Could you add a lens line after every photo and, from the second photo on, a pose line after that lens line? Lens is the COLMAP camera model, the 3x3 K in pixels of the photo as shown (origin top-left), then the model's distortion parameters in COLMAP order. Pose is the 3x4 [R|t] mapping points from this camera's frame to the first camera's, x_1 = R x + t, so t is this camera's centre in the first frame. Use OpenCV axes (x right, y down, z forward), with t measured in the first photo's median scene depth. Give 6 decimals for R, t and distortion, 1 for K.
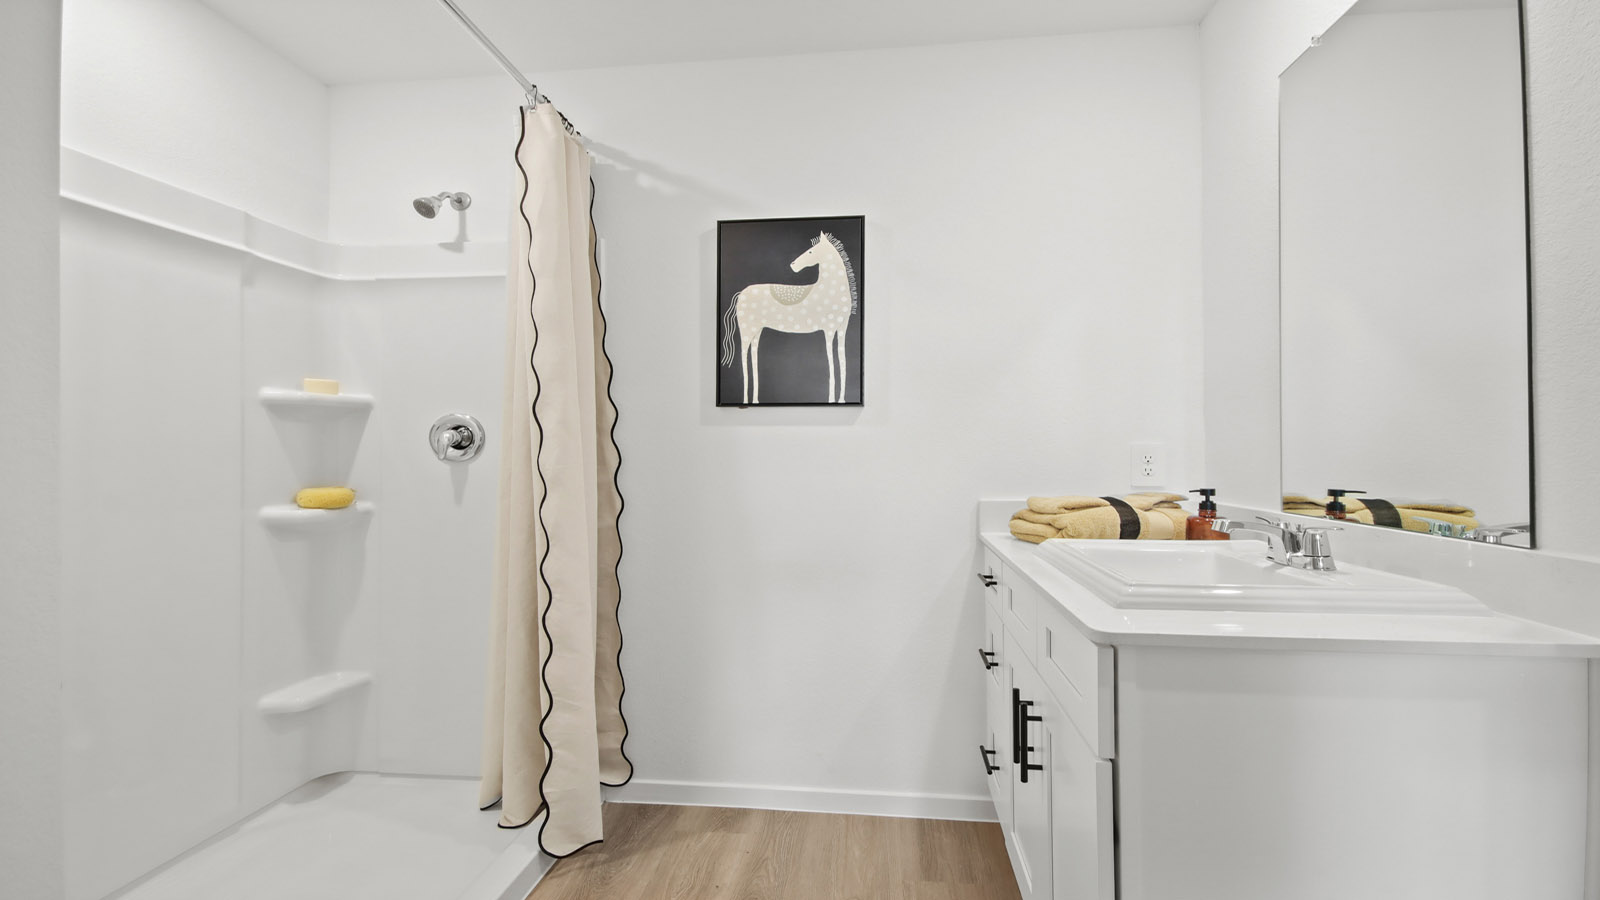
lens RADIAL K [[758.8, 0, 792.2], [0, 758.8, 452.2], [0, 0, 1]] dist [0.008481, -0.000093]
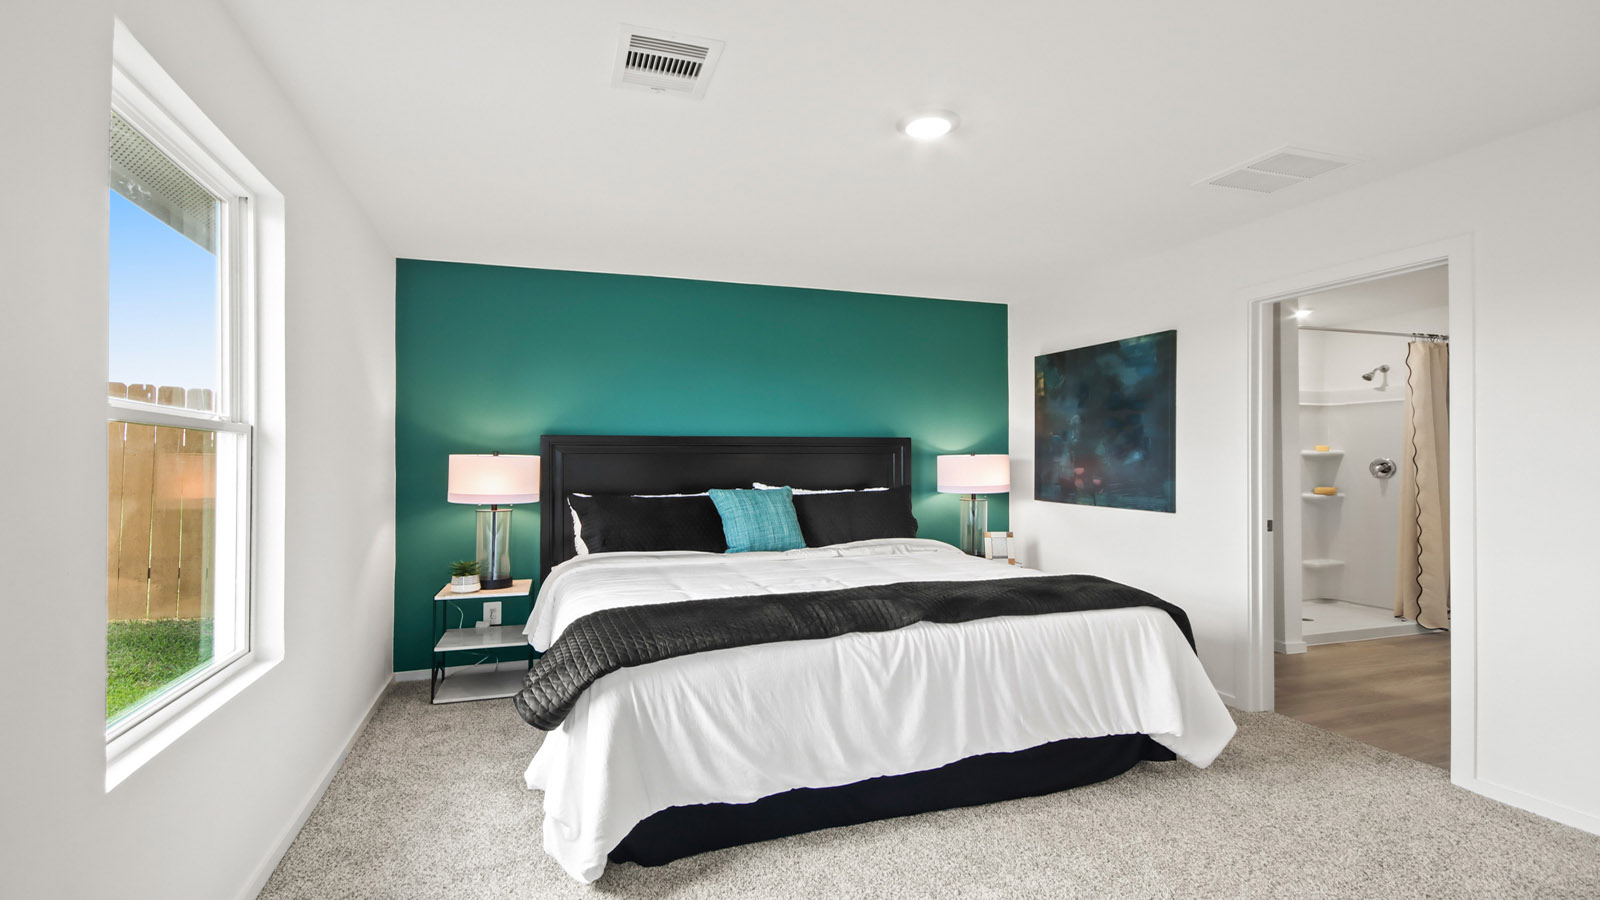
lens RADIAL K [[758.8, 0, 791.7], [0, 758.8, 455.4], [0, 0, 1]] dist [0.008481, -0.000093]
pose [[0.449219, -0.004363, -0.893411, 0.890846], [0.001781, 0.999990, -0.003988, -0.054435], [0.893420, 0.000201, 0.449223, -1.785936]]
